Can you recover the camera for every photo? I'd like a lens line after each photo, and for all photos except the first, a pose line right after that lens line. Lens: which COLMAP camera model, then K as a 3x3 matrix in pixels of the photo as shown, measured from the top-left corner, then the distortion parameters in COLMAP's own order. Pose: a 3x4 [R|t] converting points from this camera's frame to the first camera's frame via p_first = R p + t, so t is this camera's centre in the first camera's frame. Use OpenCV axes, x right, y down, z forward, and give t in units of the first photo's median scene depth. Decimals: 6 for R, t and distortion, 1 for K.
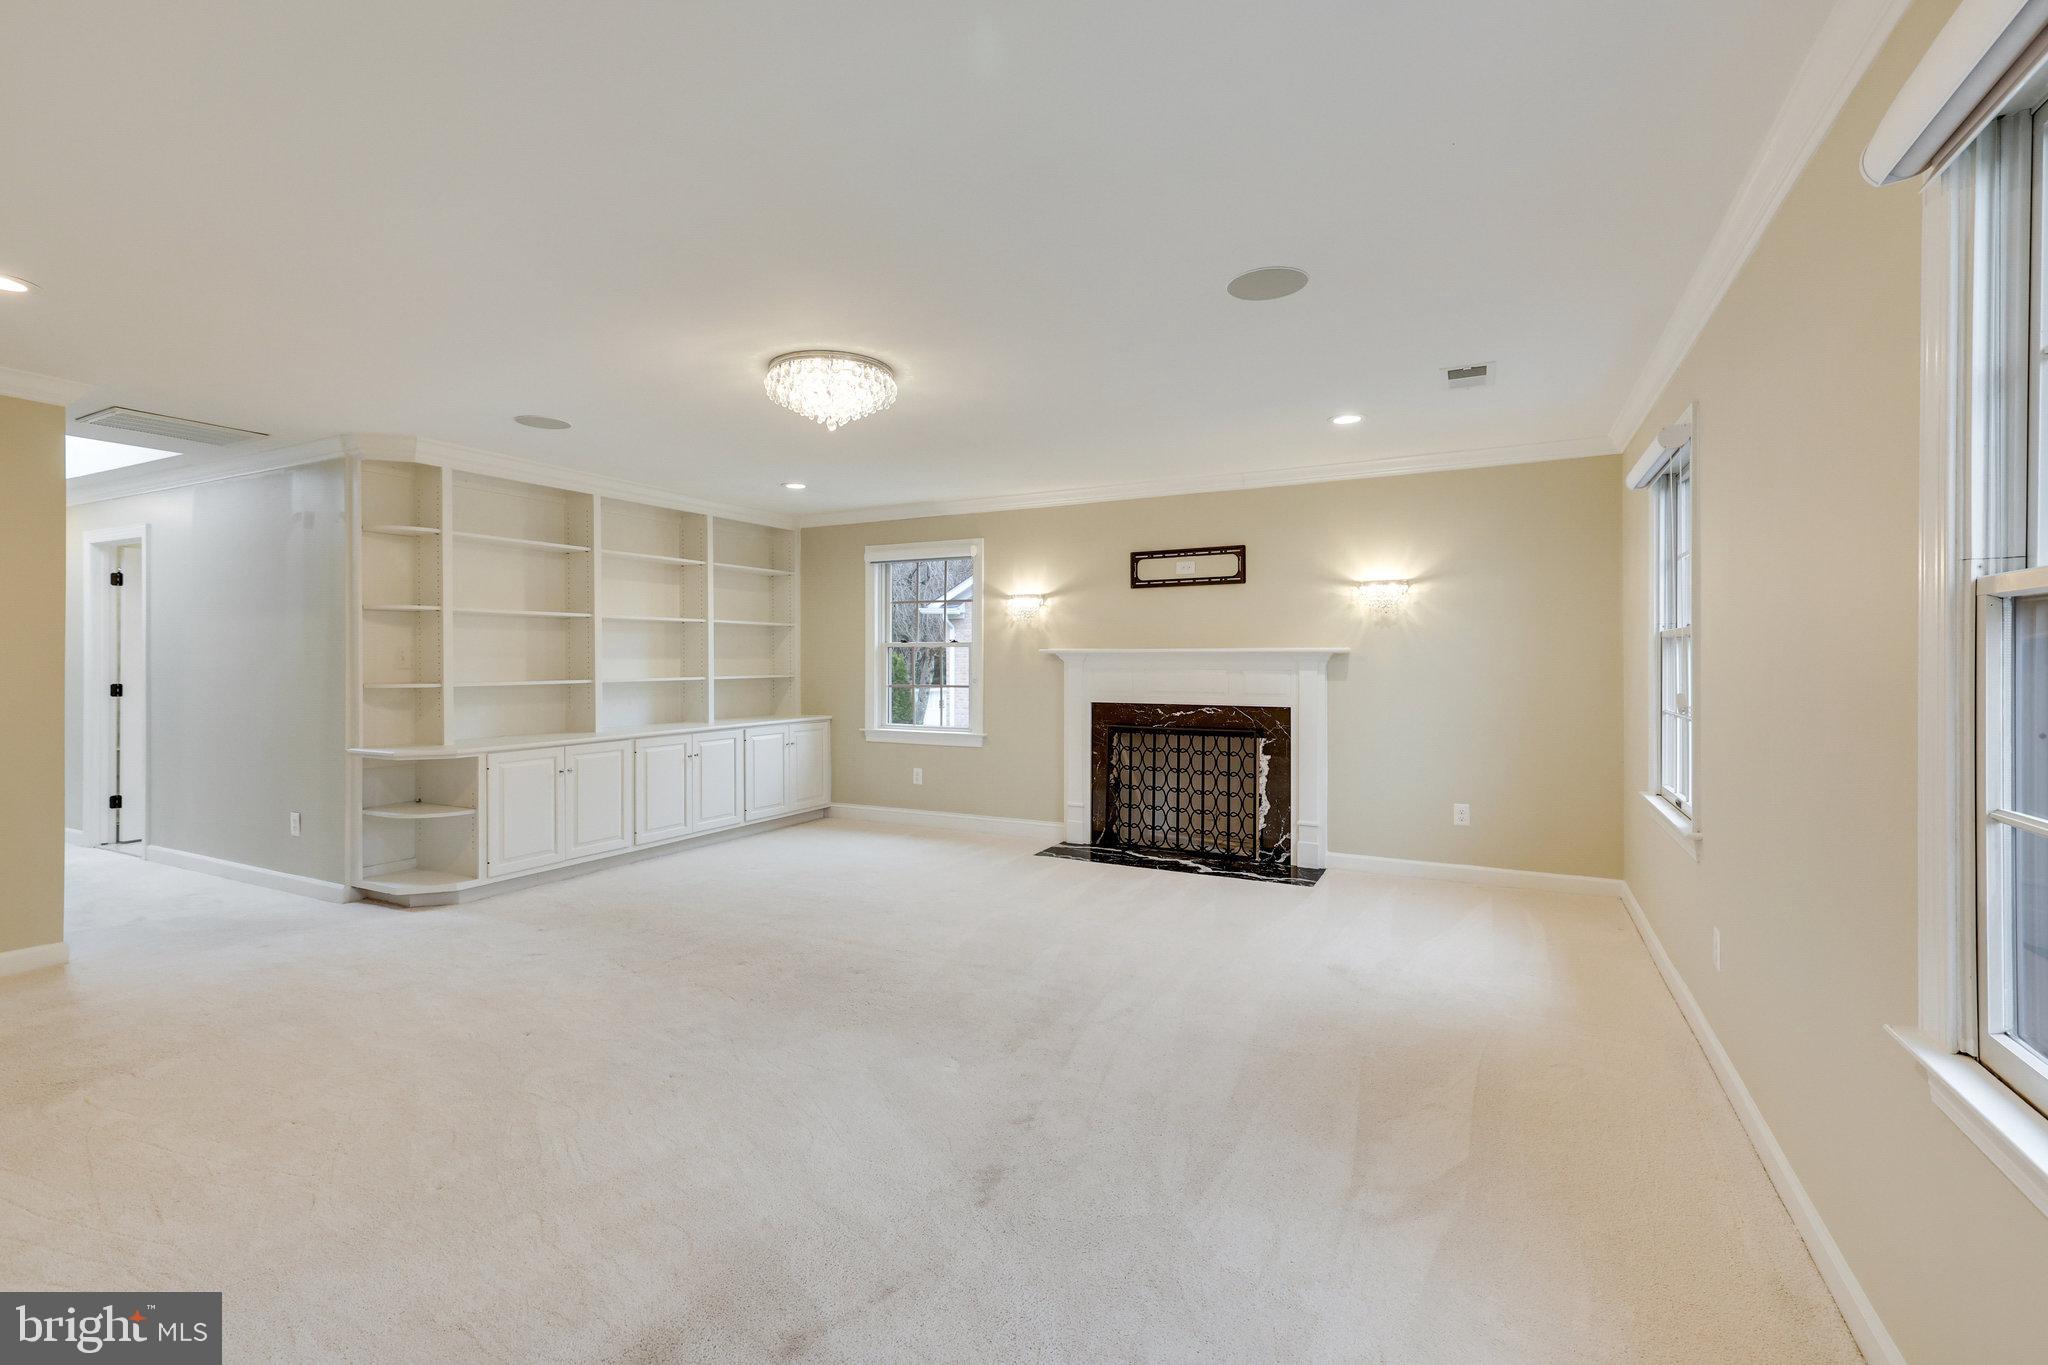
lens RADIAL K [[909.1, 0, 1005.3], [0, 909.1, 664.7], [0, 0, 1]] dist [0.000892, -0.000071]
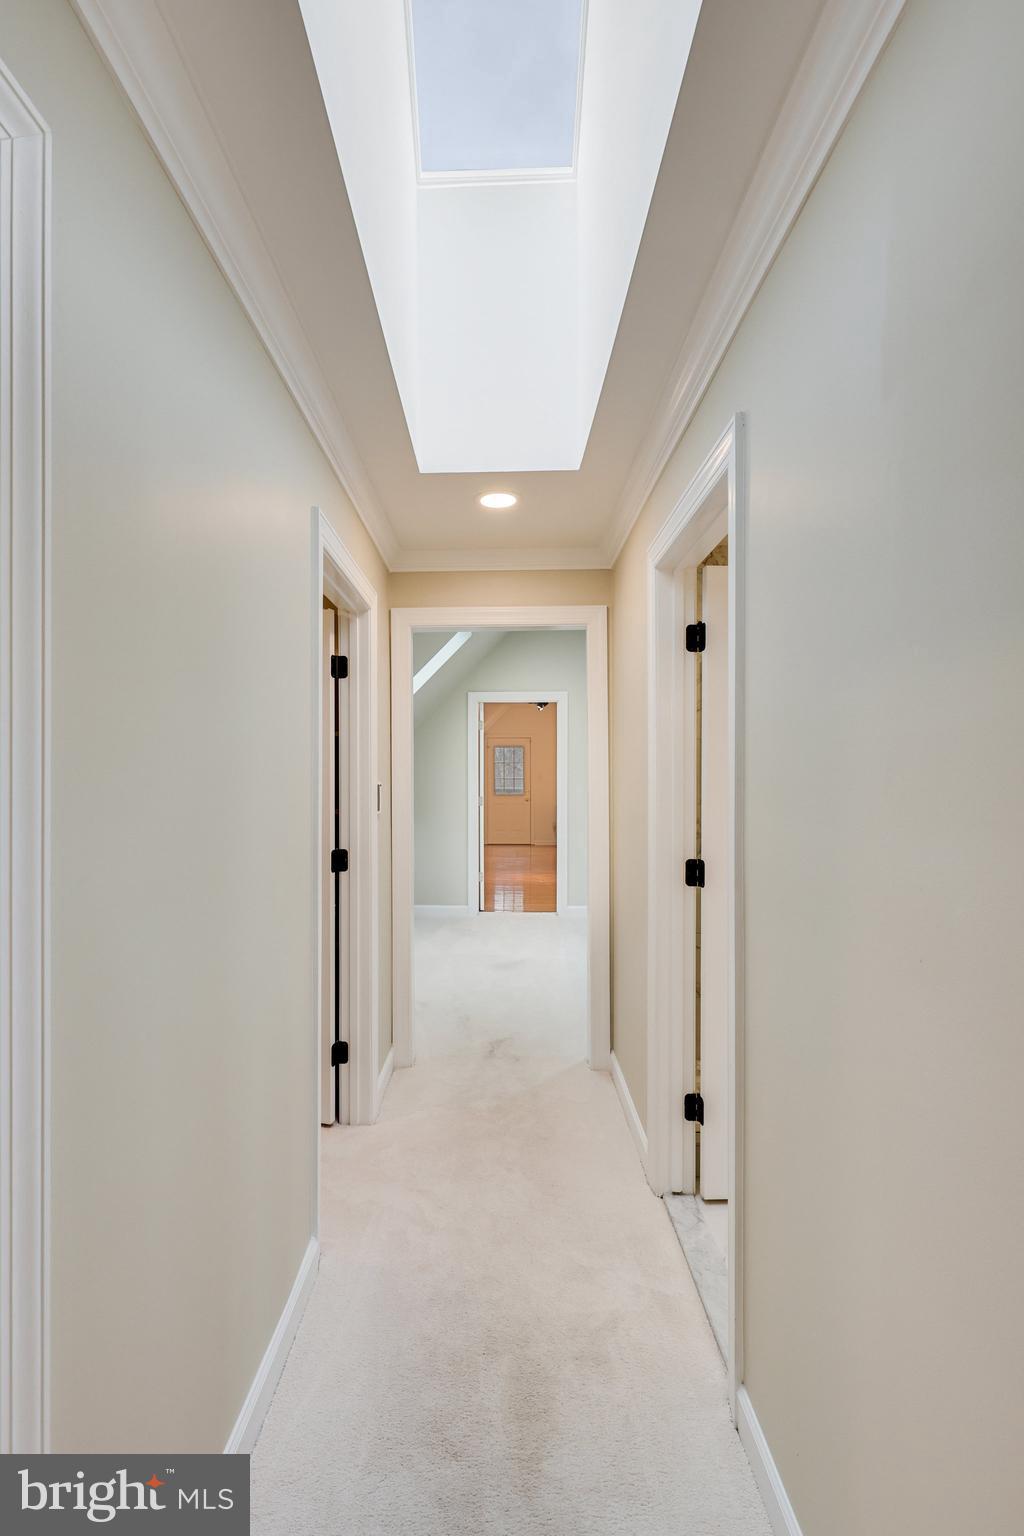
lens RADIAL K [[629.6, 0, 512.0], [0, 629.6, 768.0], [0, 0, 1]] dist [0.000295, 0.000001]
pose [[0.493536, -0.003624, -0.869718, -0.831915], [-0.001897, 0.999984, -0.005244, -0.028777], [0.869723, 0.004237, 0.493522, 0.850401]]
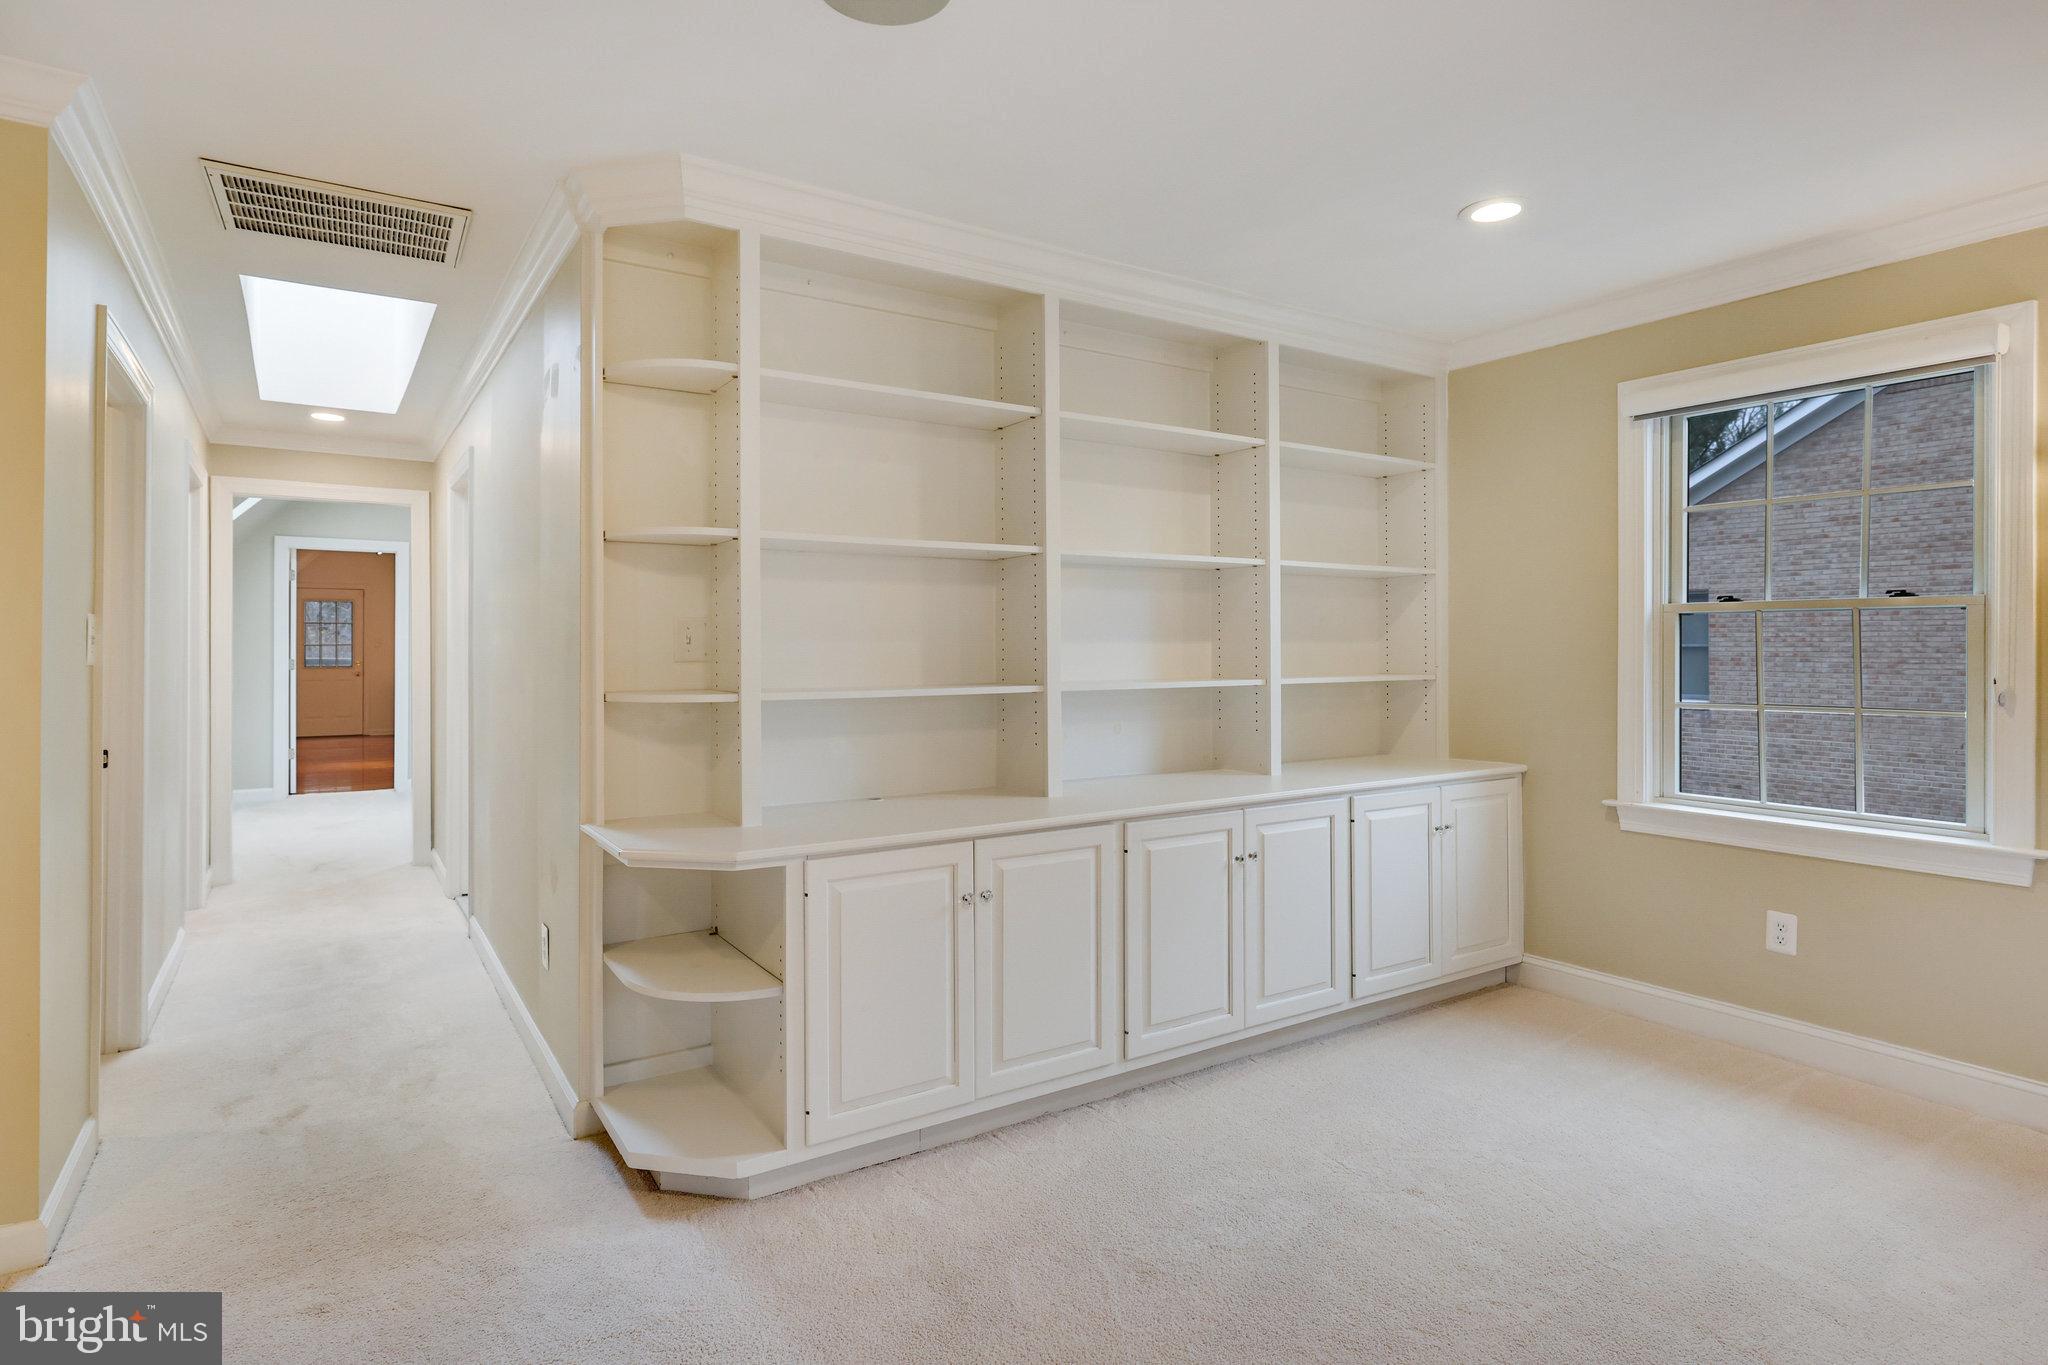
lens RADIAL K [[1096.5, 0, 1027.4], [0, 1096.5, 639.6], [0, 0, 1]] dist [0.003527, 0.000266]
pose [[0.884264, -0.003993, -0.466969, -0.186073], [-0.001826, 0.999926, -0.012007, -0.000480], [0.466983, 0.011470, 0.884192, 0.471033]]
